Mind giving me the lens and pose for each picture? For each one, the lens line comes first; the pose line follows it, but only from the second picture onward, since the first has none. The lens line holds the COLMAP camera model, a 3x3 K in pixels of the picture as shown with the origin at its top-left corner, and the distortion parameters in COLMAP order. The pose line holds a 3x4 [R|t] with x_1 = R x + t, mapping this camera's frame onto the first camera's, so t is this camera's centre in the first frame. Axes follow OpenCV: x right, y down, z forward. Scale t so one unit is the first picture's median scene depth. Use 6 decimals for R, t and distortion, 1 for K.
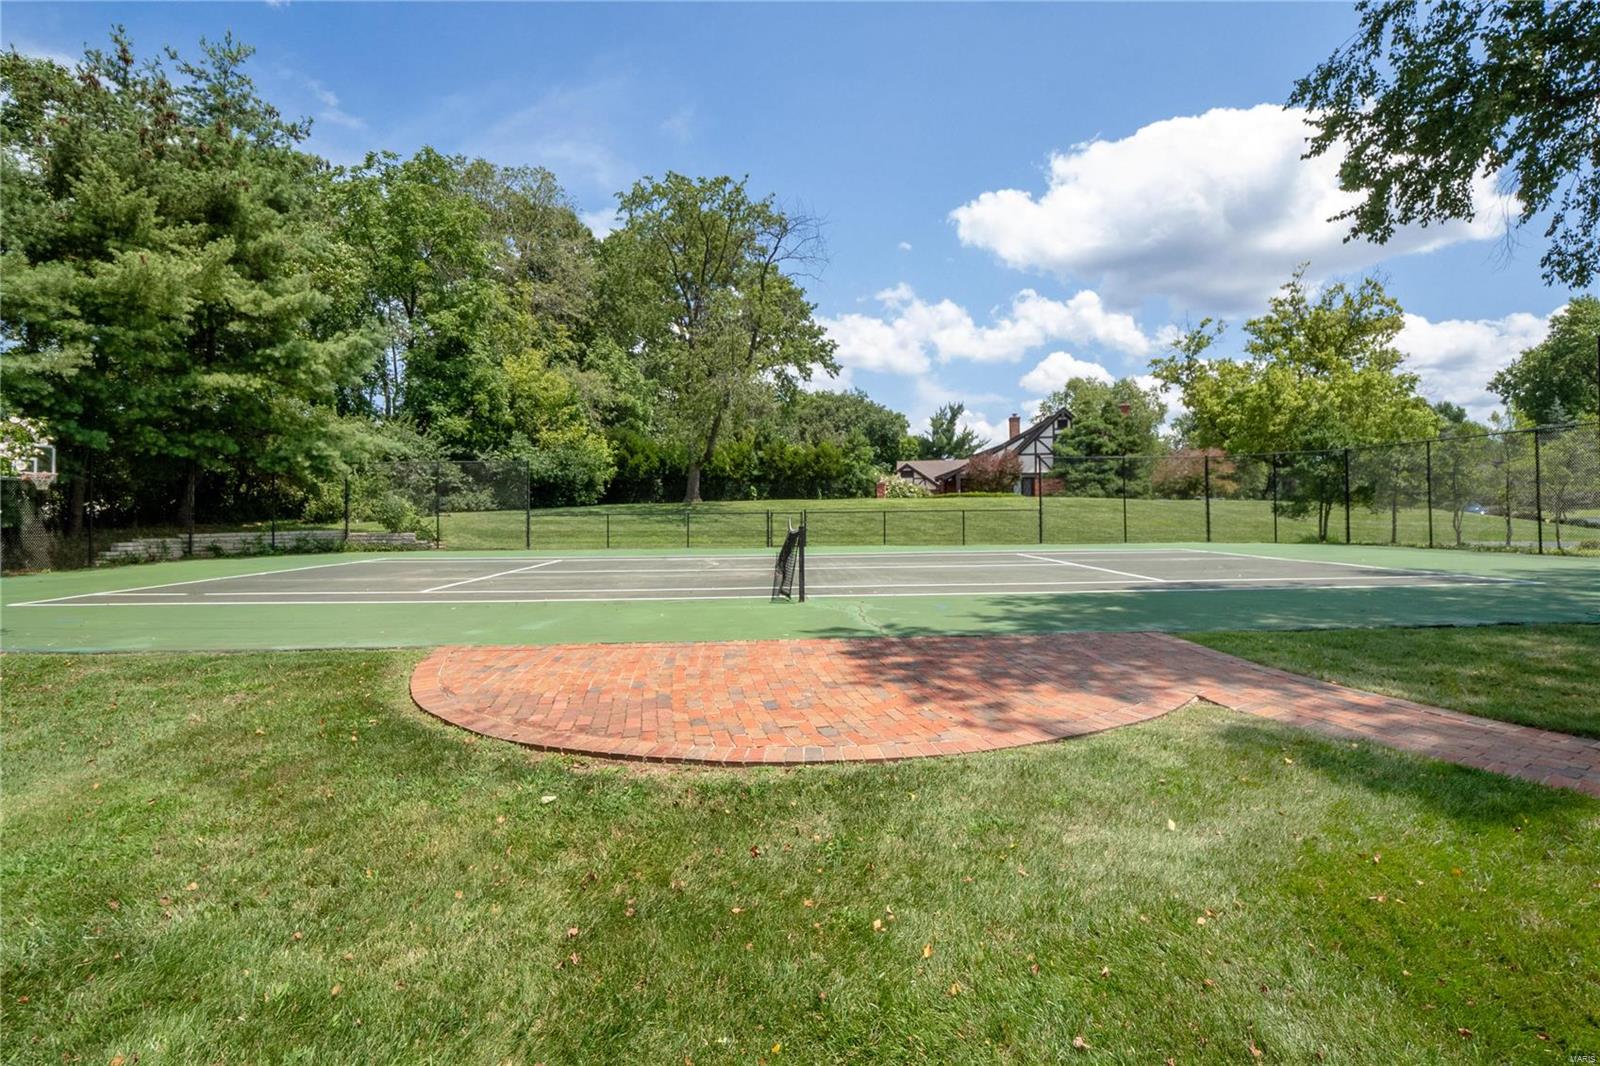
lens RADIAL K [[772.9, 0, 819.9], [0, 772.9, 507.1], [0, 0, 1]] dist [0.000790, 0.000937]
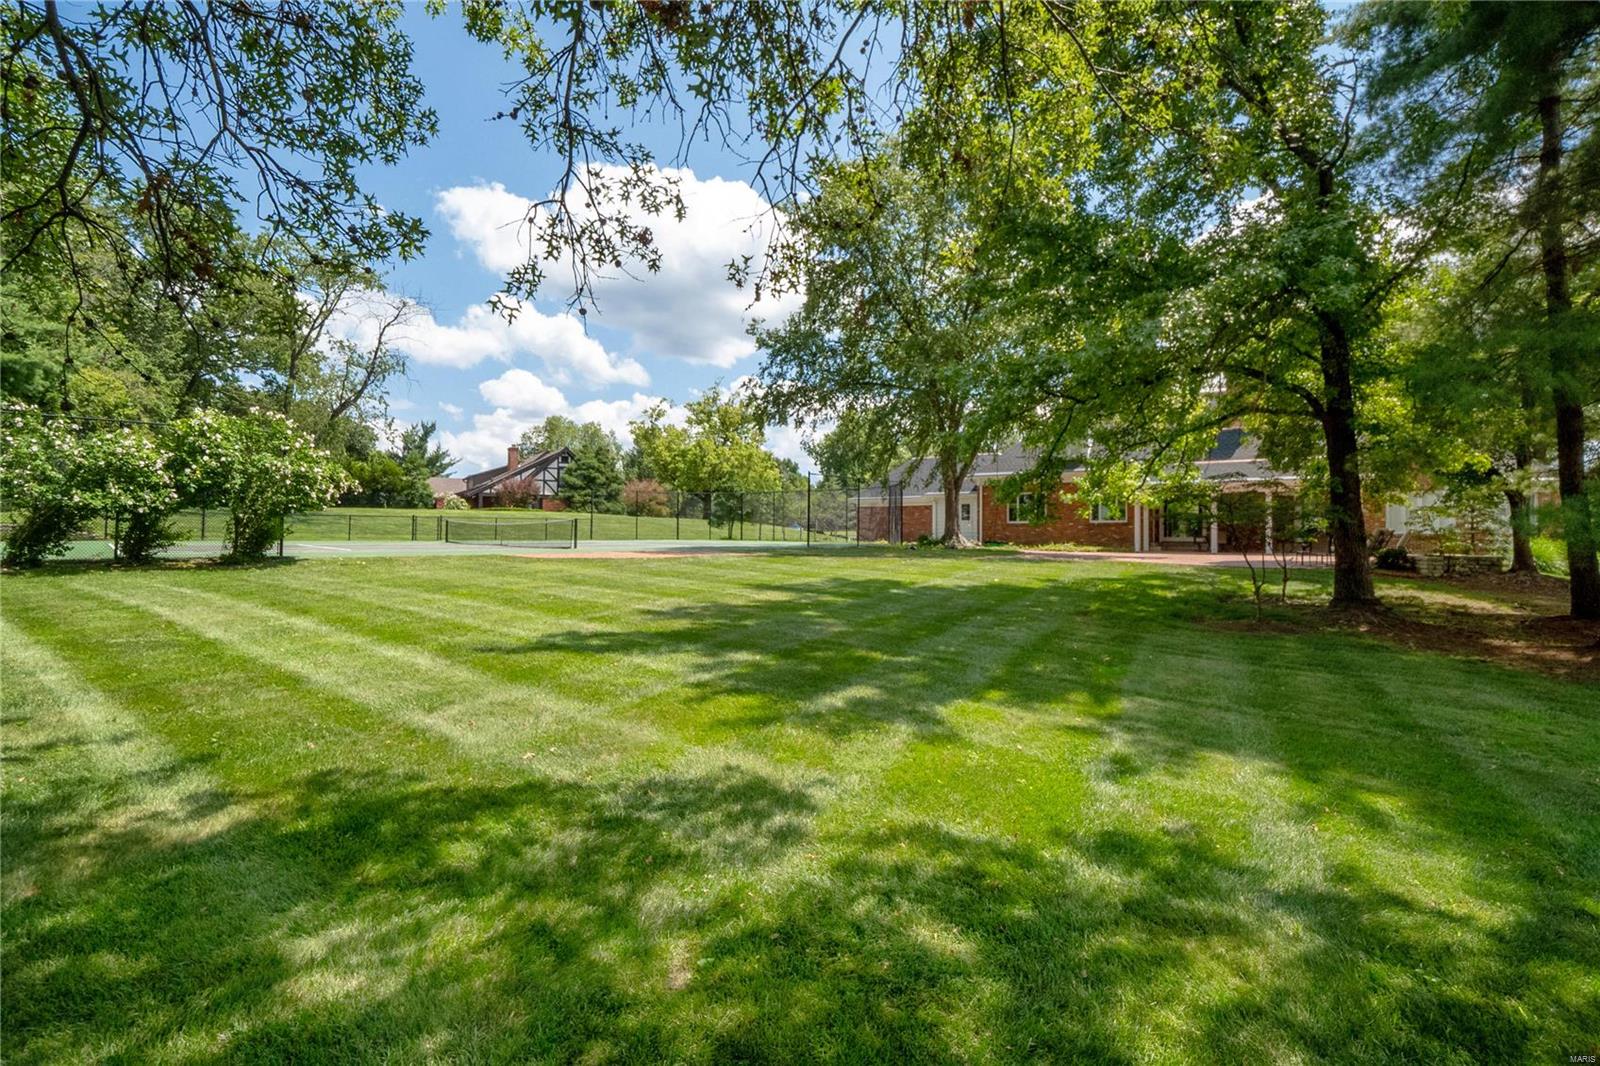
lens RADIAL K [[772.9, 0, 819.9], [0, 772.9, 507.1], [0, 0, 1]] dist [0.000790, 0.000937]
pose [[0.754265, 0.037322, 0.655508, -0.286577], [-0.020959, 0.999243, -0.032776, 0.013285], [-0.656235, 0.010983, 0.754476, -0.384335]]
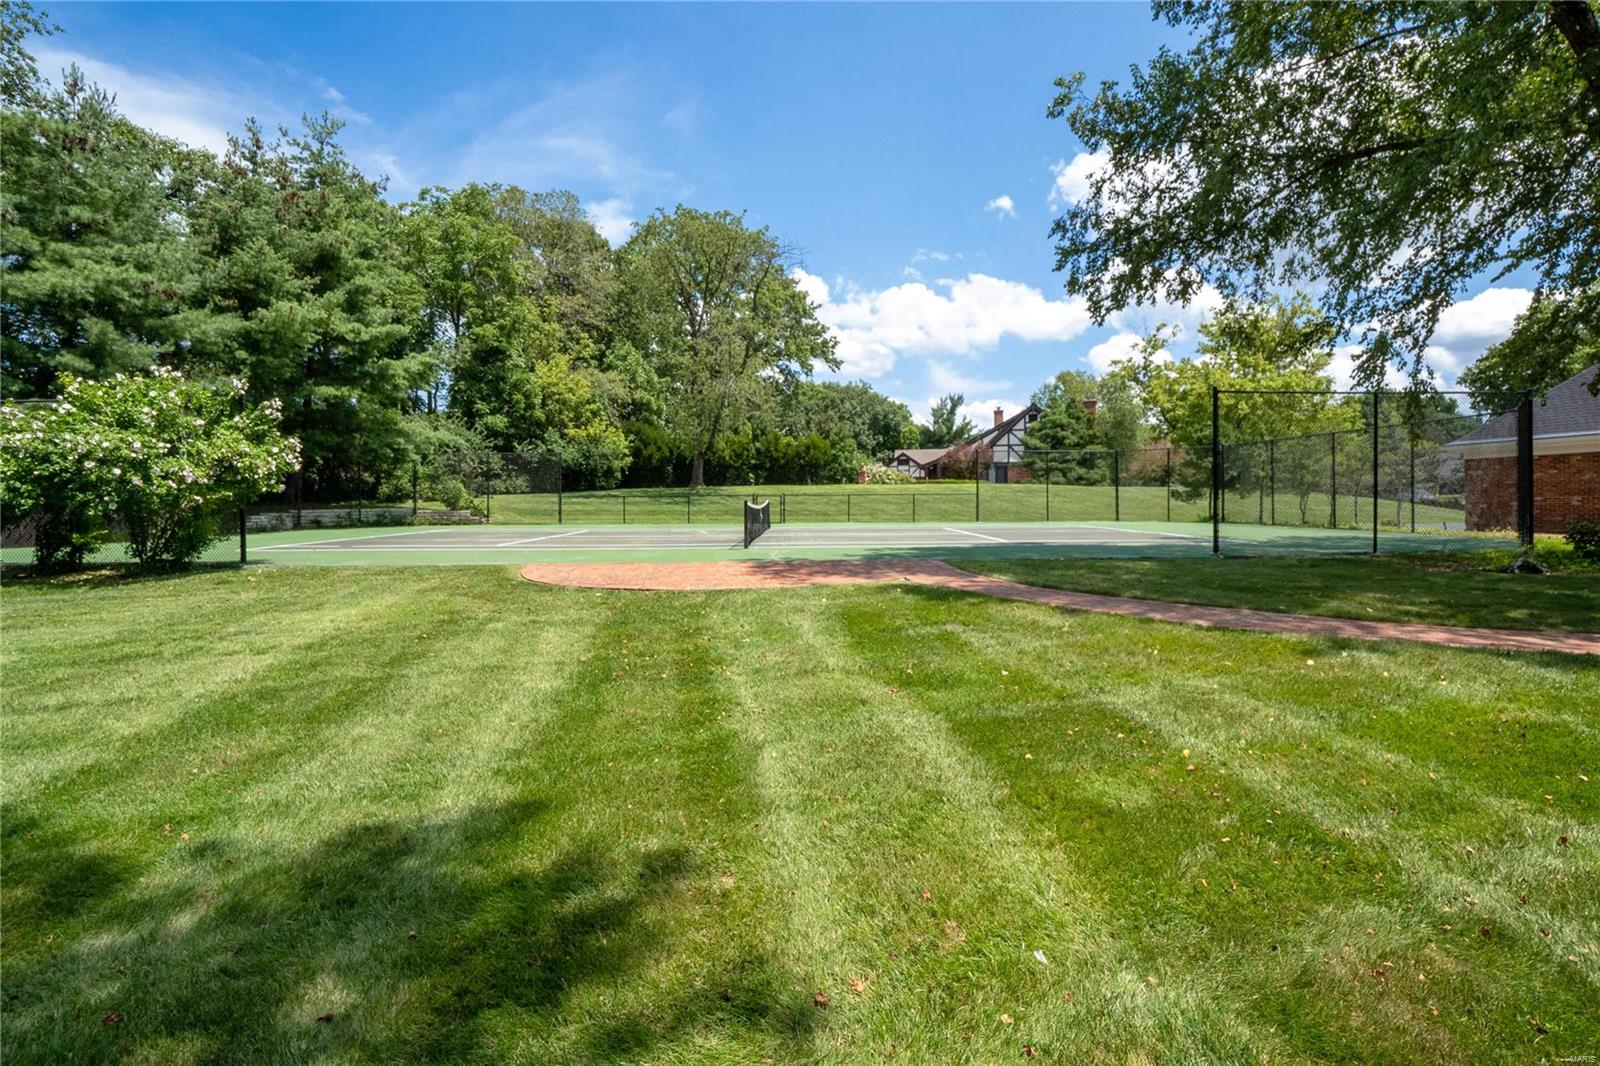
lens RADIAL K [[772.9, 0, 819.9], [0, 772.9, 507.1], [0, 0, 1]] dist [0.000790, 0.000937]
pose [[0.999739, 0.004451, -0.022407, 0.041417], [-0.004064, 0.999842, 0.017278, 0.002564], [0.022480, -0.017183, 0.999600, -0.142218]]
